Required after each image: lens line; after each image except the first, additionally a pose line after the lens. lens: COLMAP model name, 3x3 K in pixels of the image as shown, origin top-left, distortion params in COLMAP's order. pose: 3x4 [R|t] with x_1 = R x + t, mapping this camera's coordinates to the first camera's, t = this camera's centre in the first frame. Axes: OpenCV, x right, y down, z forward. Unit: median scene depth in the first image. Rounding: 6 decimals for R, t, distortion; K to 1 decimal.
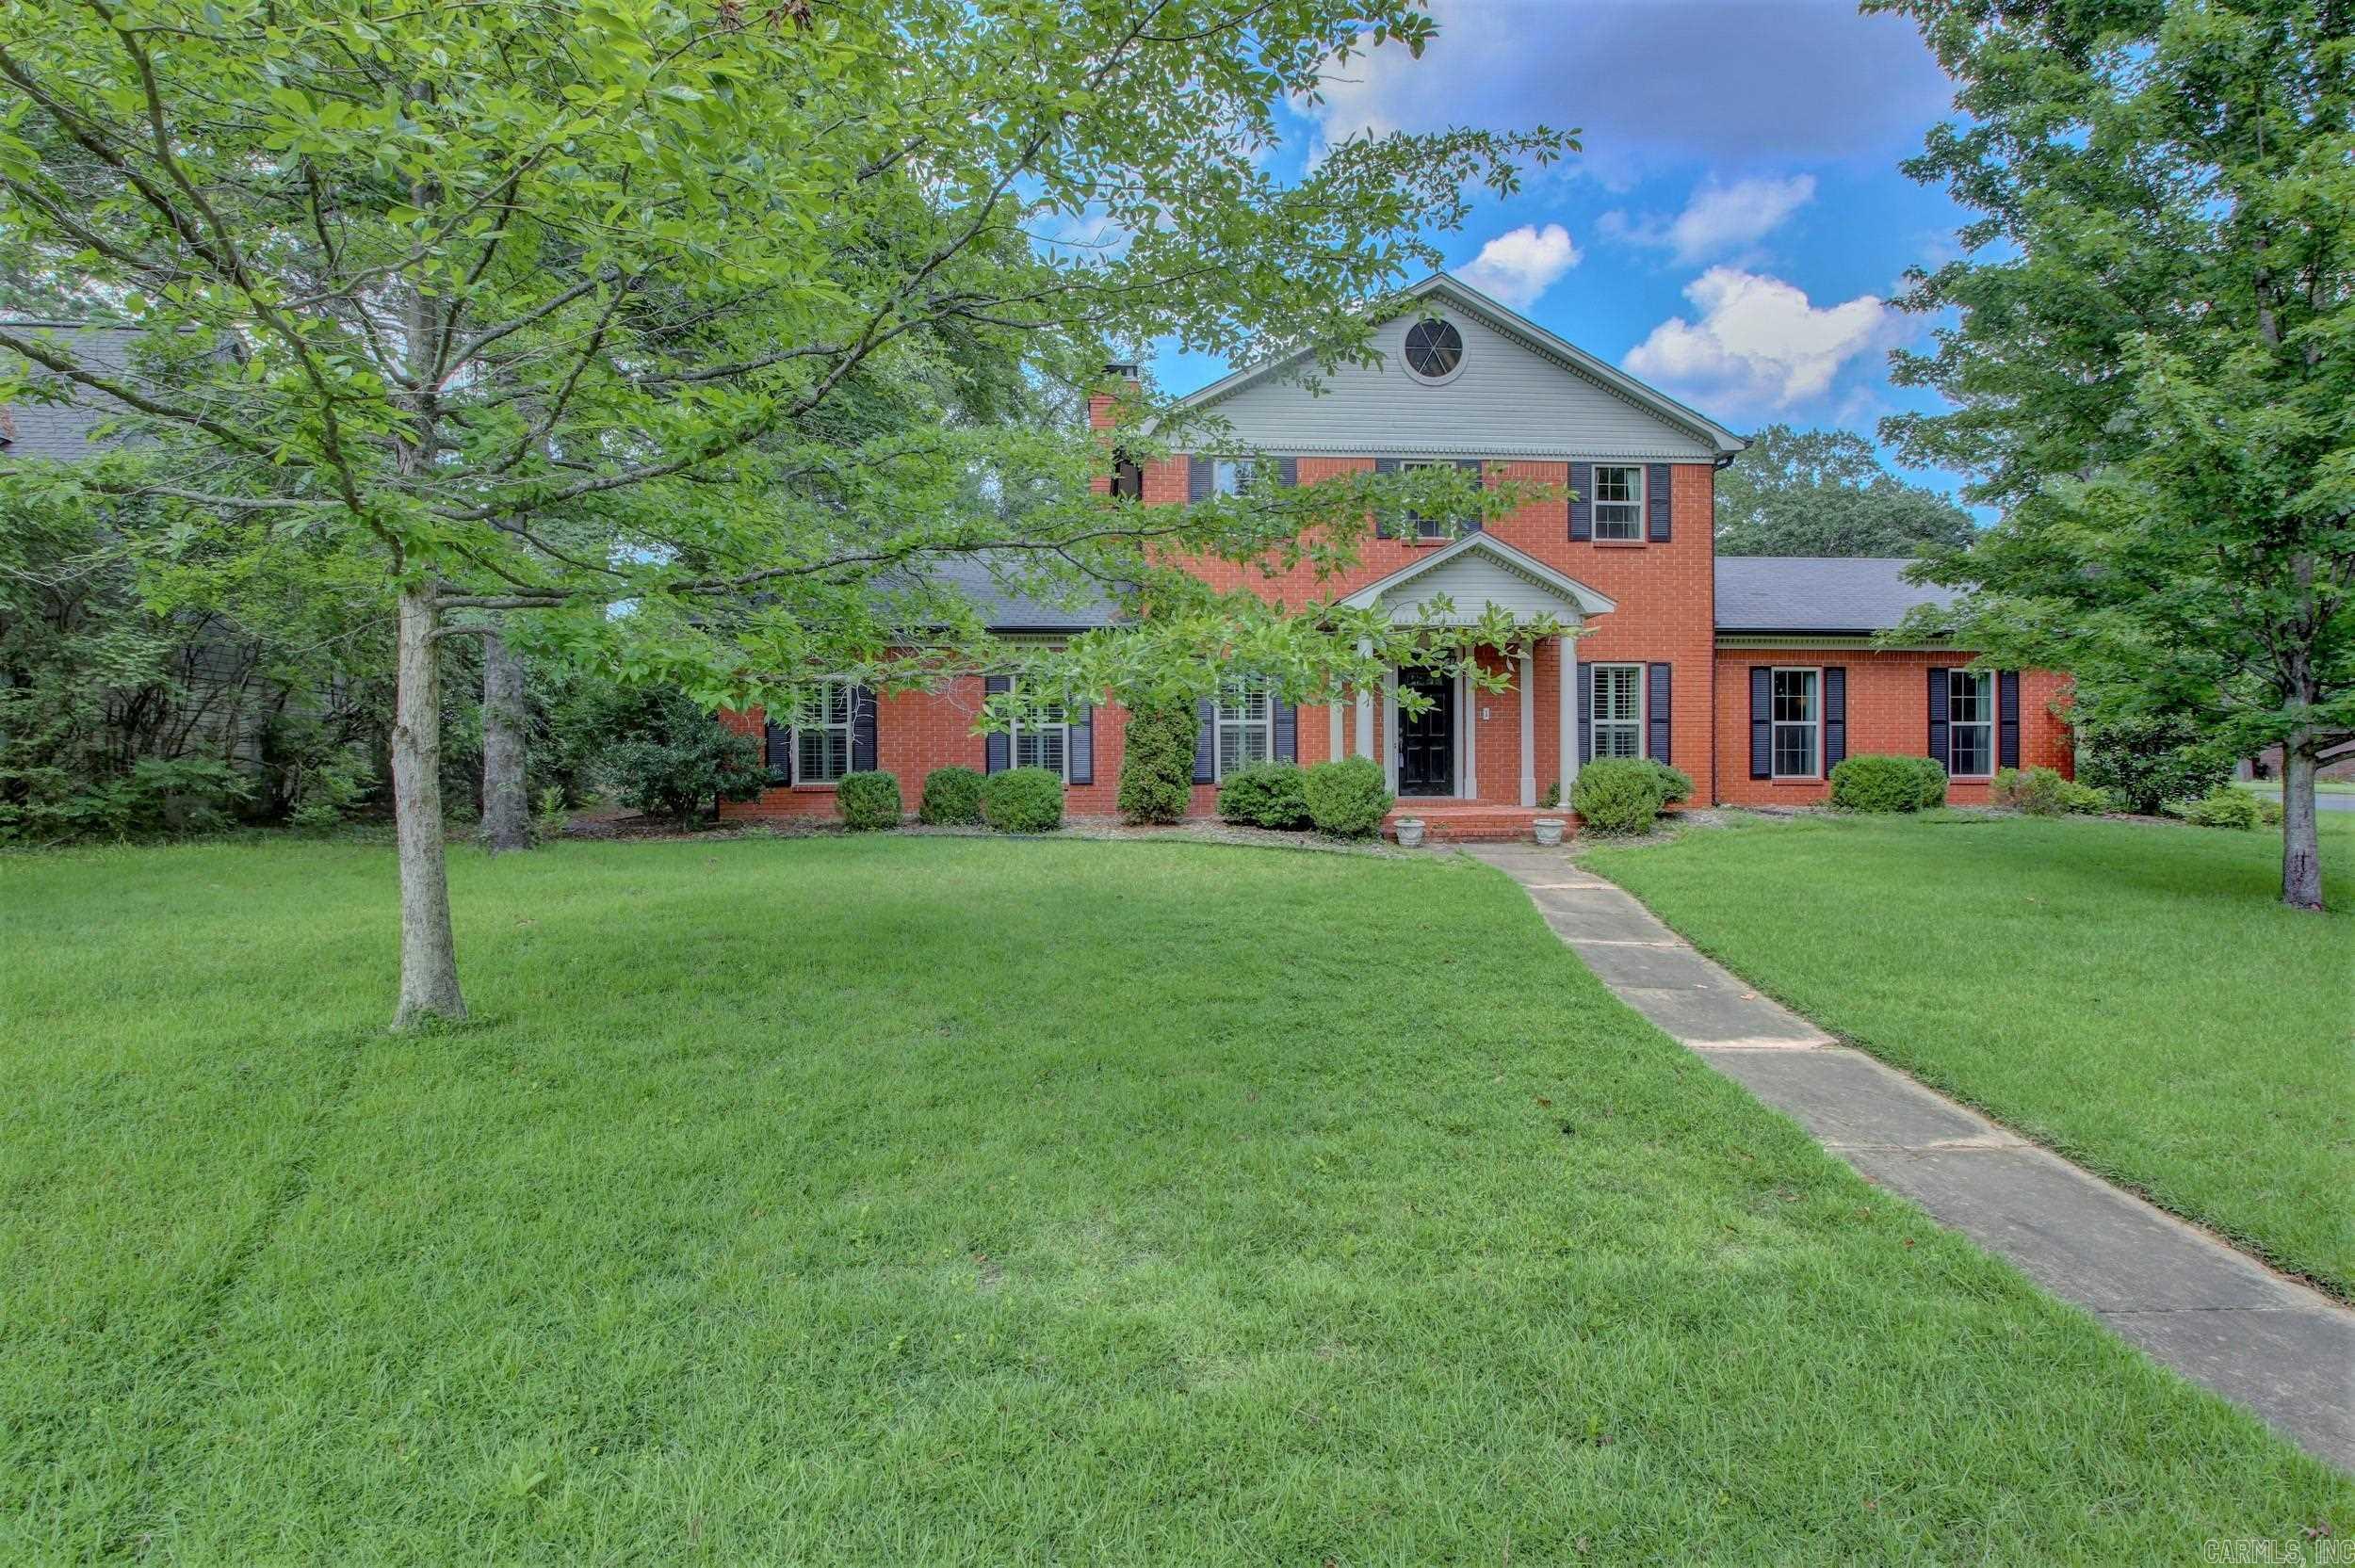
lens RADIAL K [[1094.9, 0, 1174.1], [0, 1094.9, 775.7], [0, 0, 1]] dist [0.004062, -0.016668]
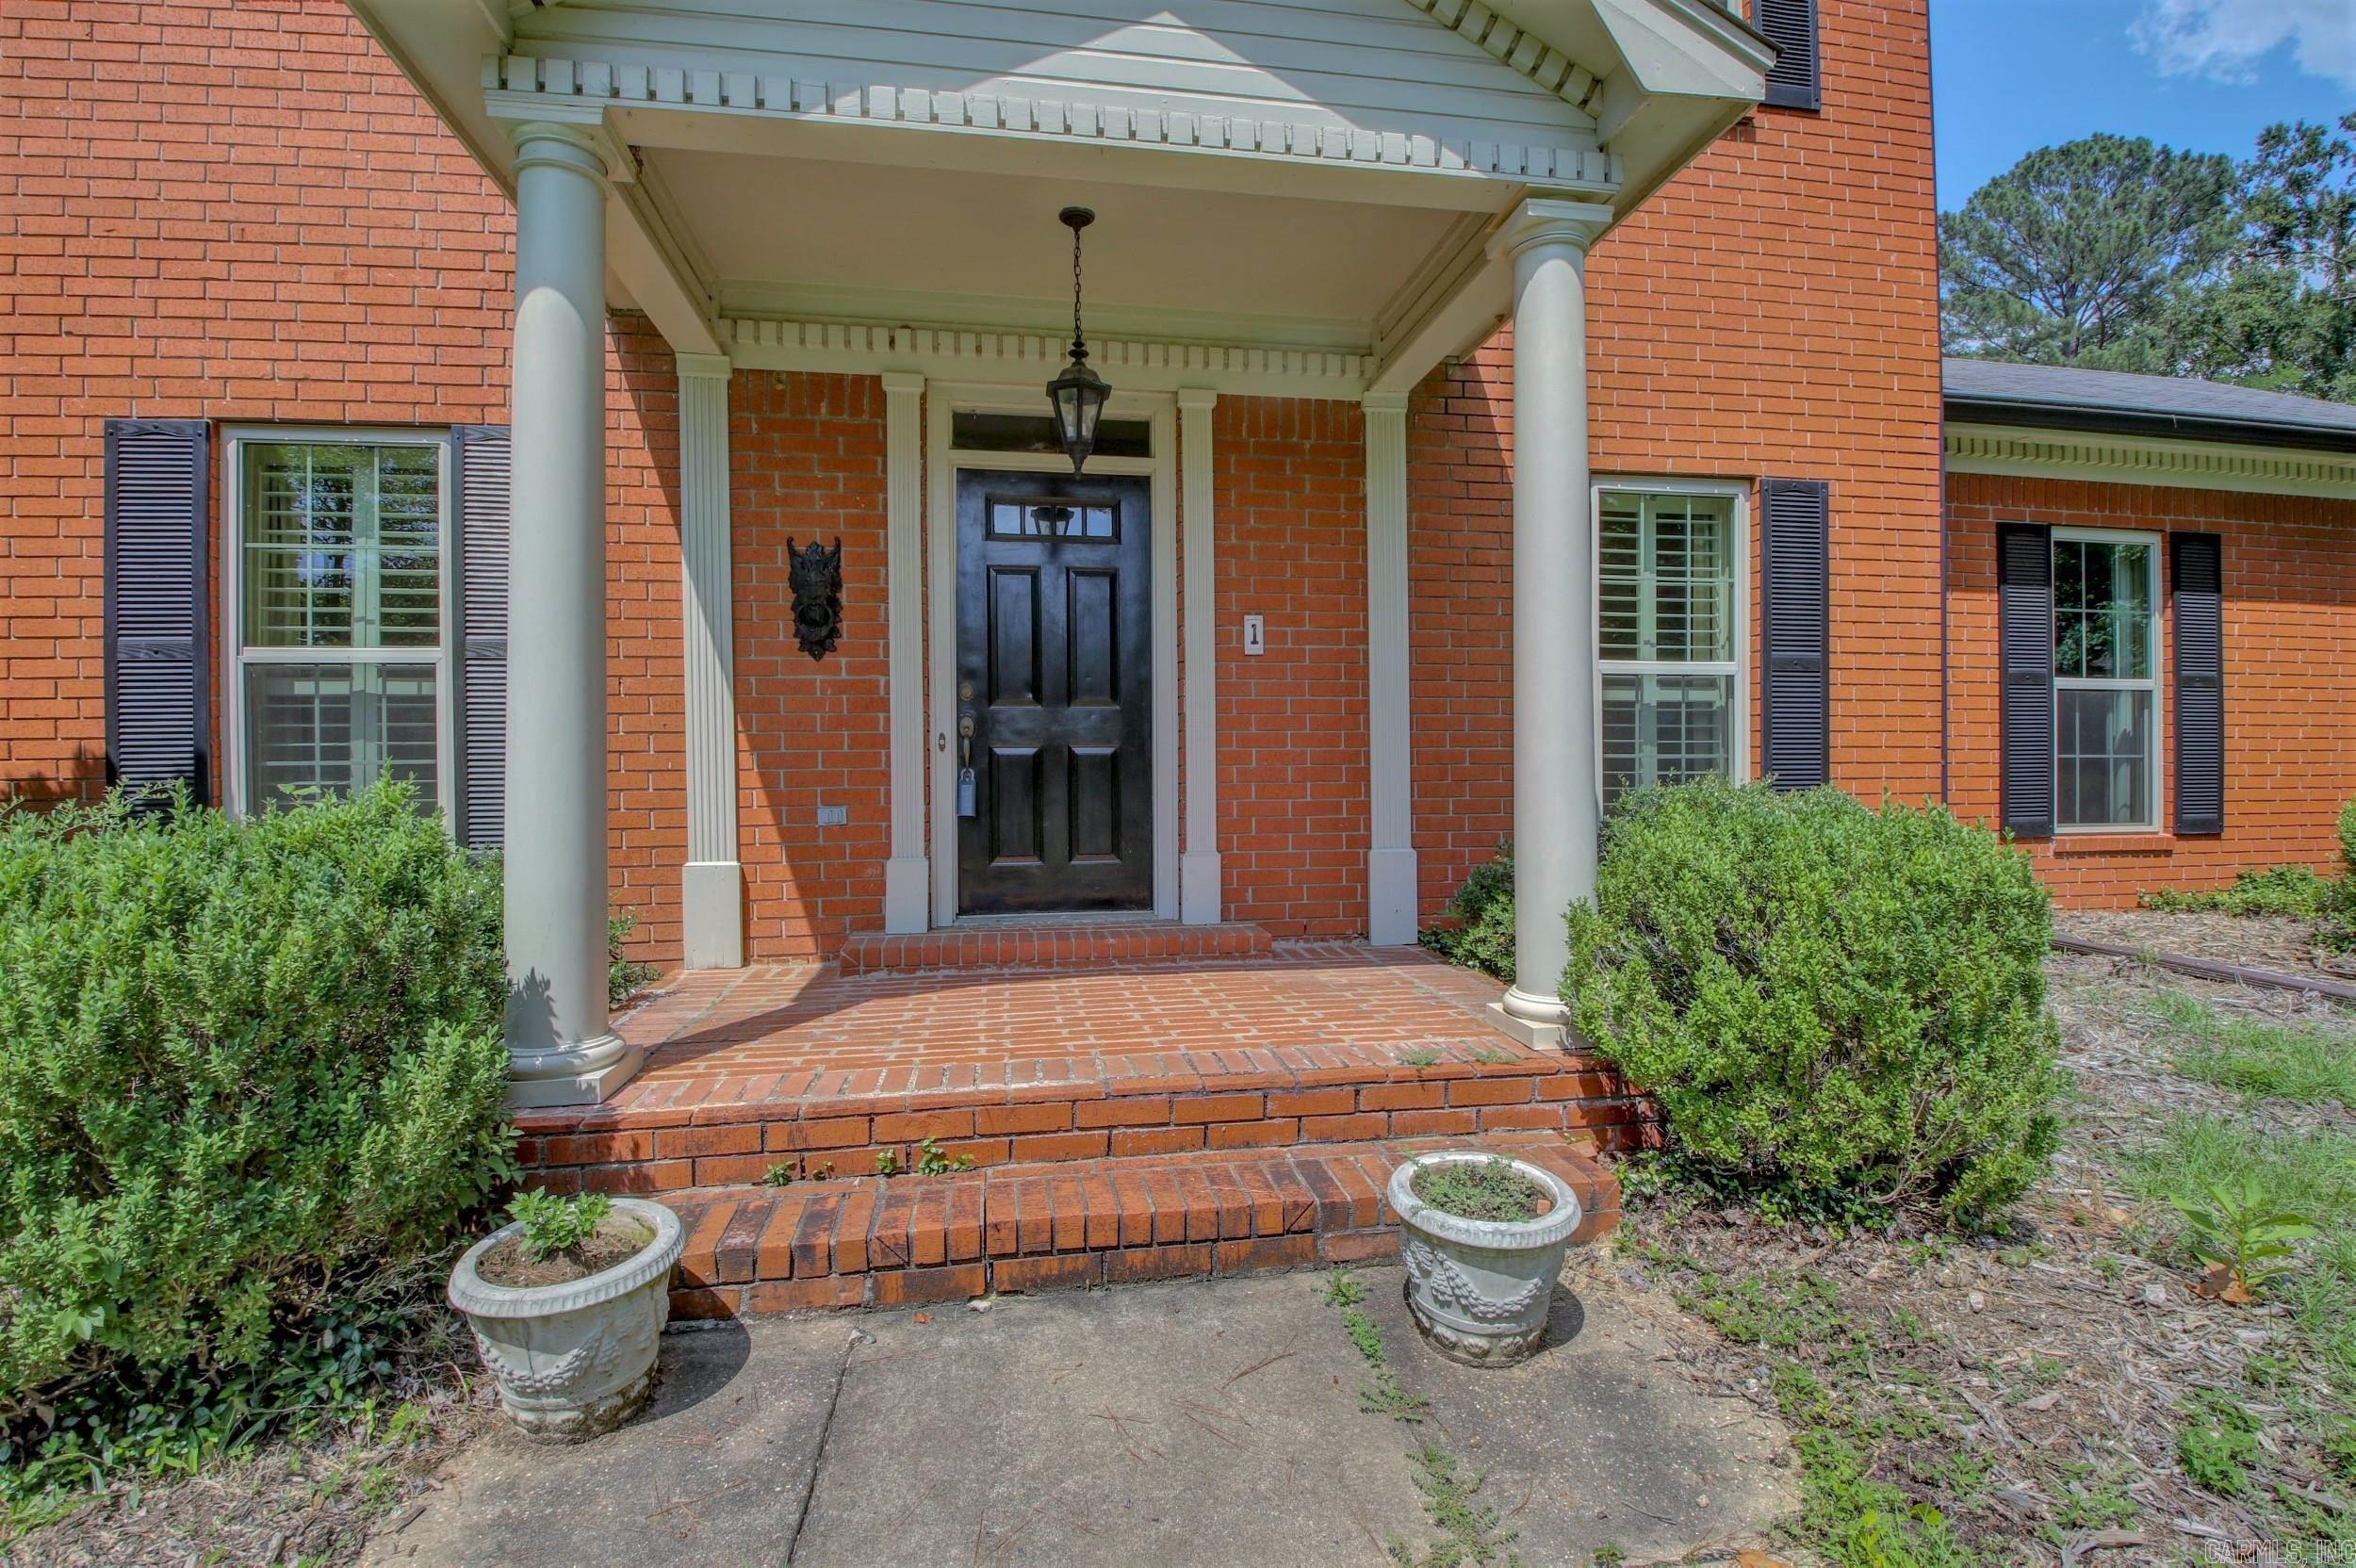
lens RADIAL K [[1095.4, 0, 1176.5], [0, 1095.4, 783.5], [0, 0, 1]] dist [0.004062, -0.016668]
pose [[0.996039, -0.003731, 0.088838, 0.235395], [0.003746, 0.999993, -0.000004, -0.016556], [-0.088837, 0.000337, 0.996046, 0.698824]]
